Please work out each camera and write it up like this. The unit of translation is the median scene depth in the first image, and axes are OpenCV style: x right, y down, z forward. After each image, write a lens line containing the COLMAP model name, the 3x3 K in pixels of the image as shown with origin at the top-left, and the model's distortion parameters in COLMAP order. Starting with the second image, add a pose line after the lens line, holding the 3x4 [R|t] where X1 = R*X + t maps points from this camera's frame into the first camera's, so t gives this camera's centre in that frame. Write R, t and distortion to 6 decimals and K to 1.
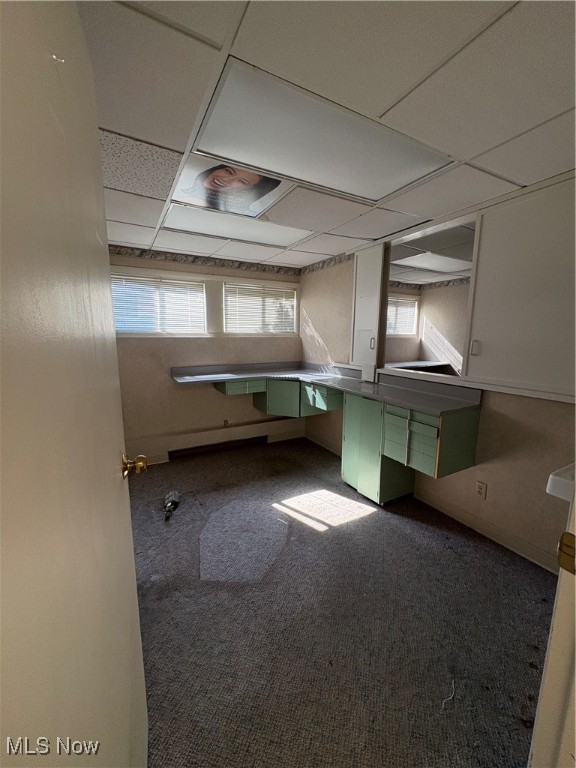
lens RADIAL K [[301.9, 0, 285.0], [0, 301.9, 381.2], [0, 0, 1]] dist [-0.000020, -0.000031]
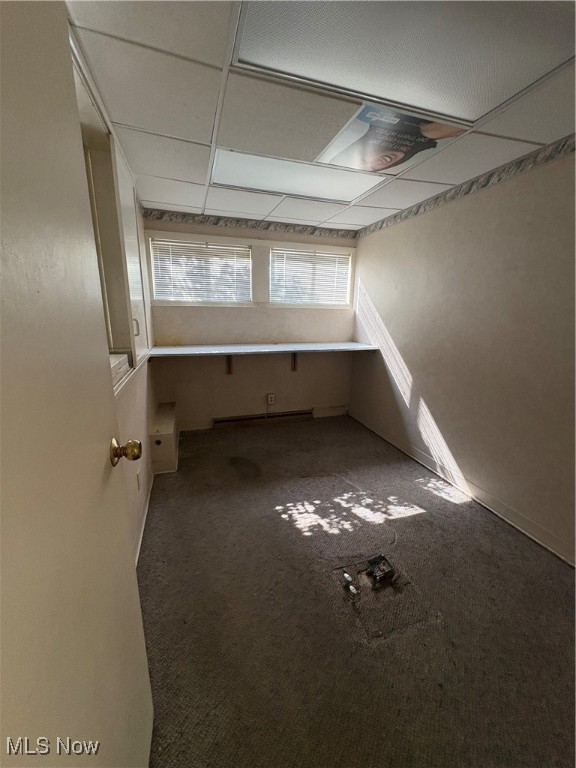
lens RADIAL K [[306.7, 0, 288.8], [0, 306.7, 383.2], [0, 0, 1]] dist [0.001320, 0.000160]
pose [[0.980941, 0.066007, -0.182751, 0.124365], [-0.047859, 0.993633, 0.101993, -0.010606], [0.188320, -0.091303, 0.977854, 0.070664]]
